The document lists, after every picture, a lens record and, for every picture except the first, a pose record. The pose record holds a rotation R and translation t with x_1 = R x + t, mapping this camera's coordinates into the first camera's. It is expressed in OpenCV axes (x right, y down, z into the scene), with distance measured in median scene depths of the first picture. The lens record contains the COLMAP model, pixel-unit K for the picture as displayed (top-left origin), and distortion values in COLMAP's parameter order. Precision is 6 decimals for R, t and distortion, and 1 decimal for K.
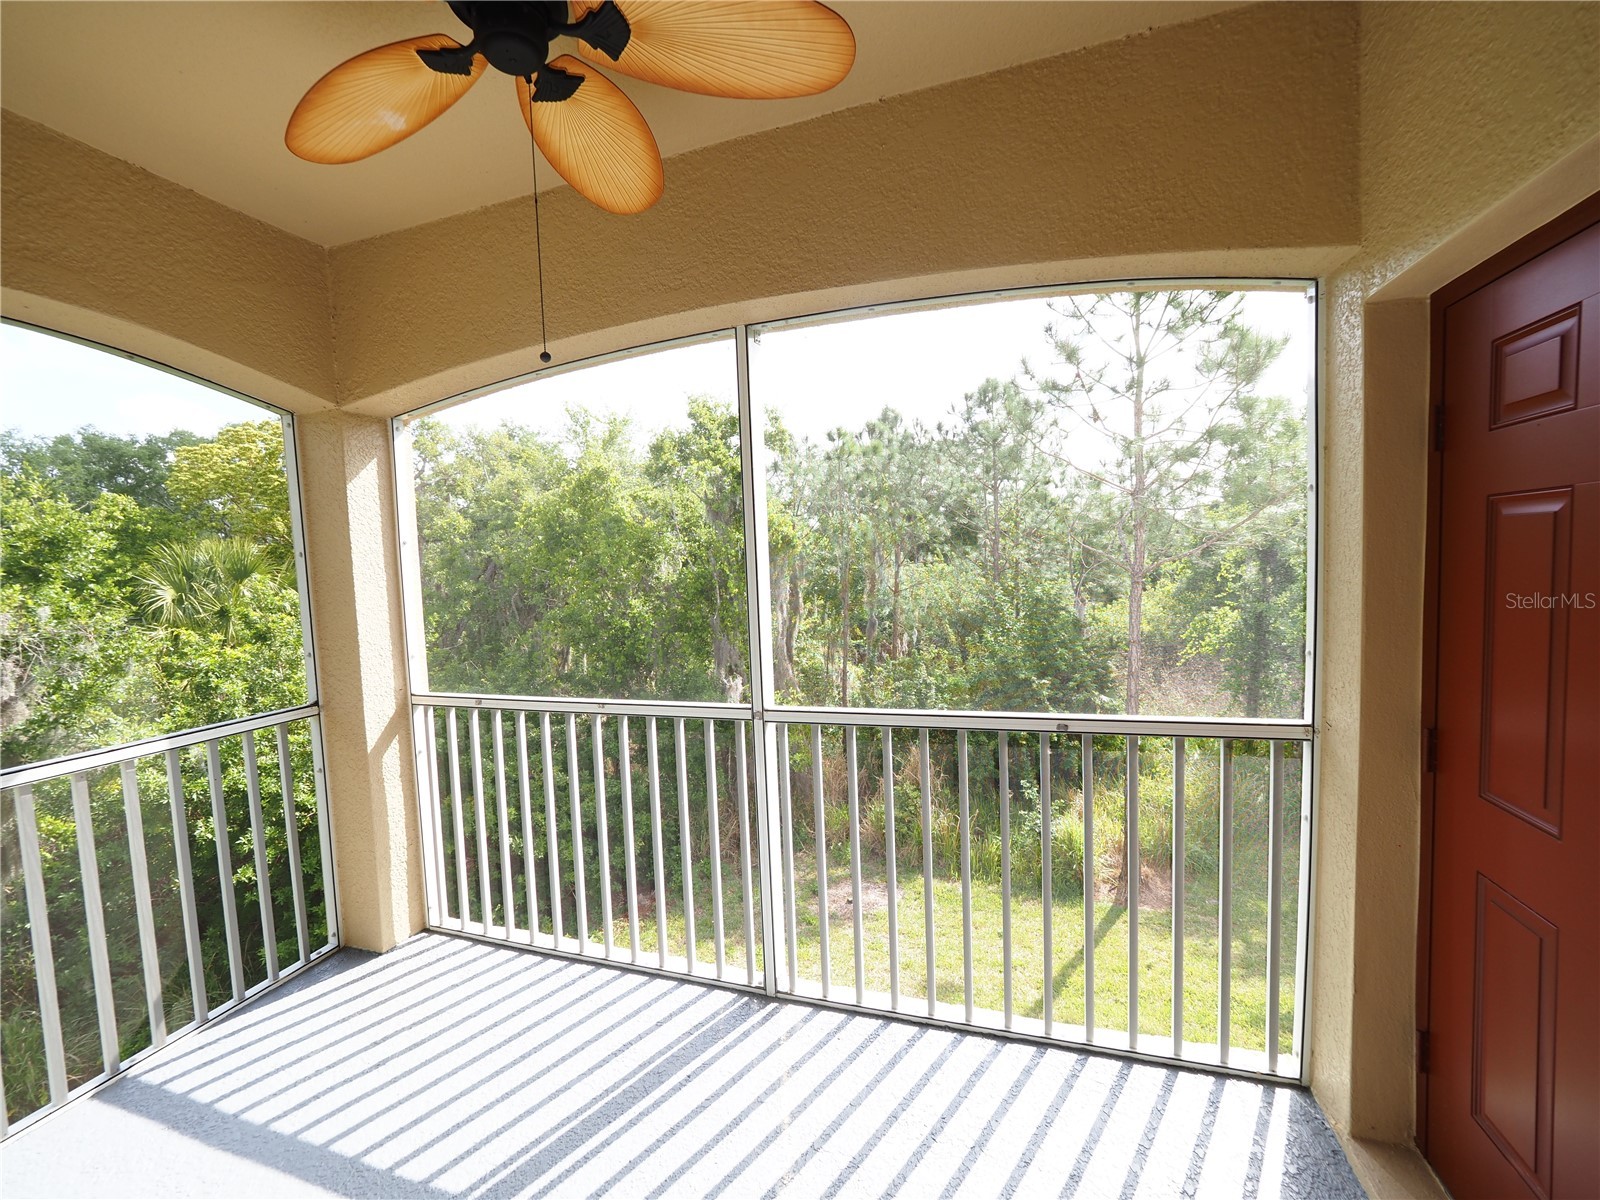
lens RADIAL K [[676.2, 0, 787.7], [0, 676.2, 606.3], [0, 0, 1]] dist [-0.006738, 0.000640]
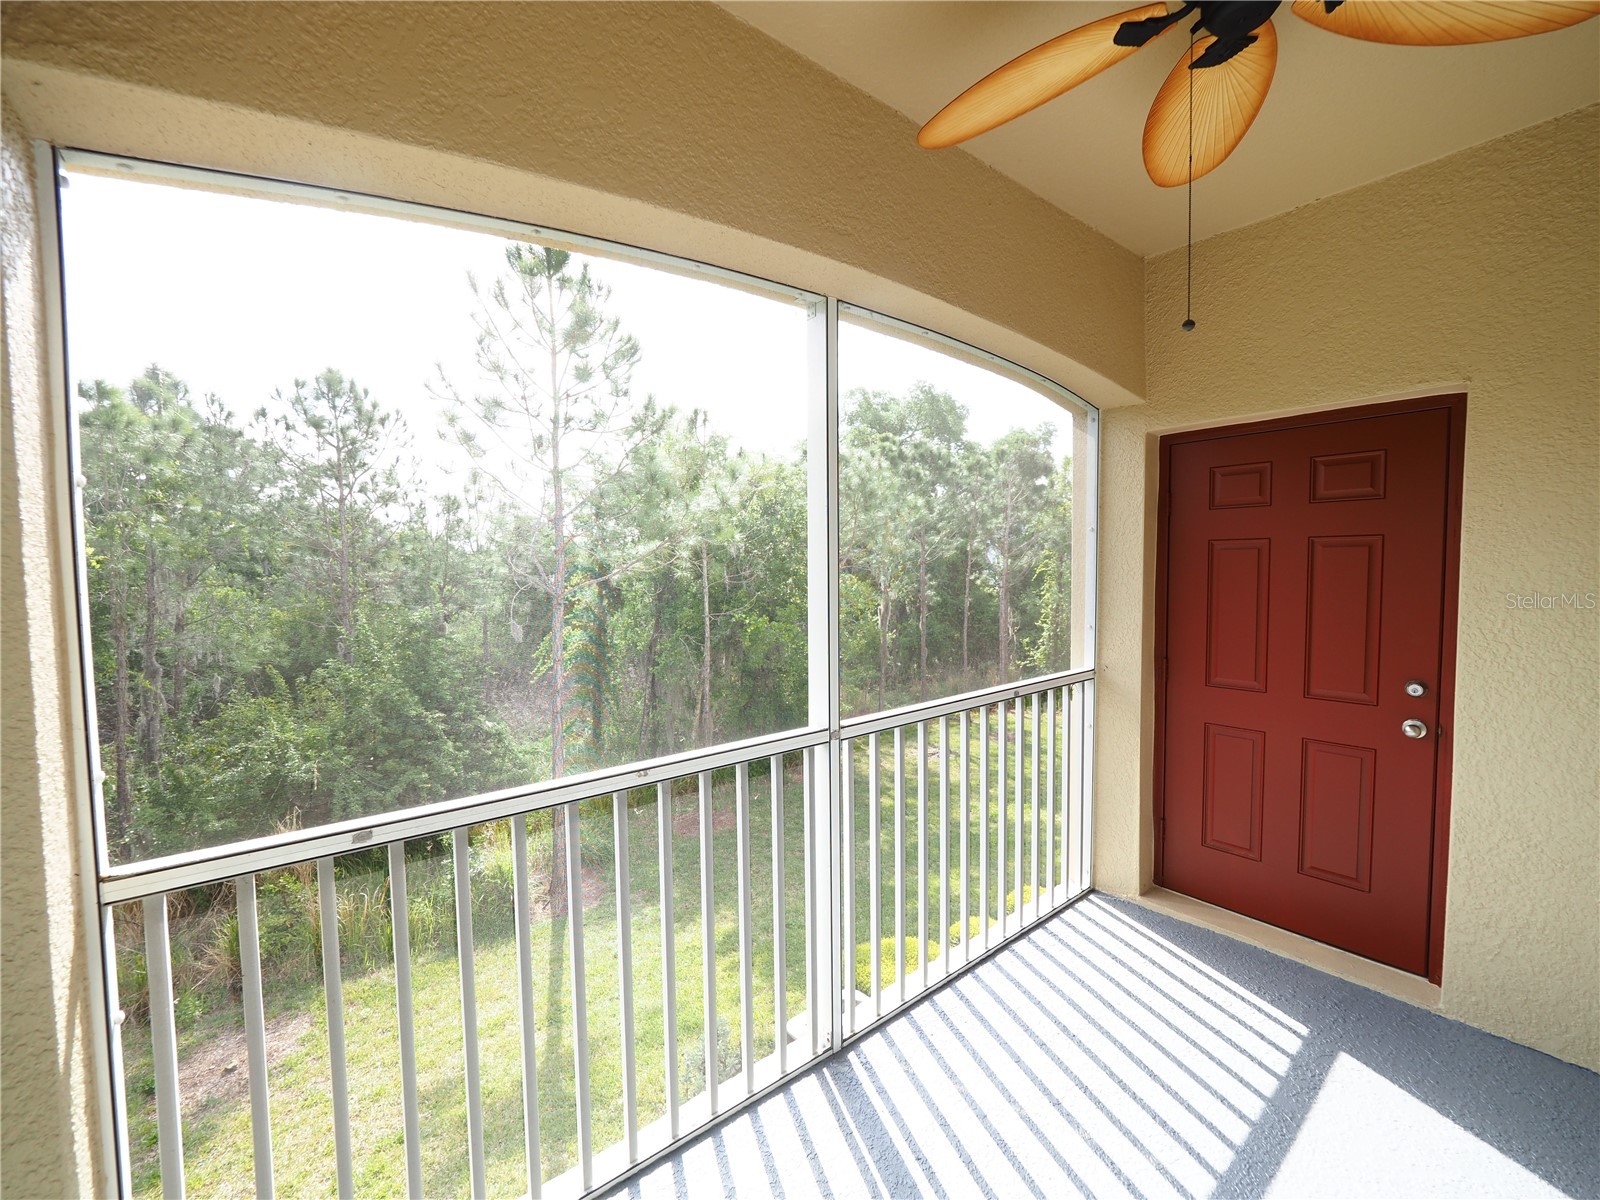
lens RADIAL K [[676.2, 0, 787.4], [0, 676.2, 595.8], [0, 0, 1]] dist [-0.006738, 0.000640]
pose [[0.527805, 0.002167, 0.849363, -0.183140], [0.045527, 0.998487, -0.030839, 0.000298], [-0.848145, 0.054946, 0.526907, 0.123694]]
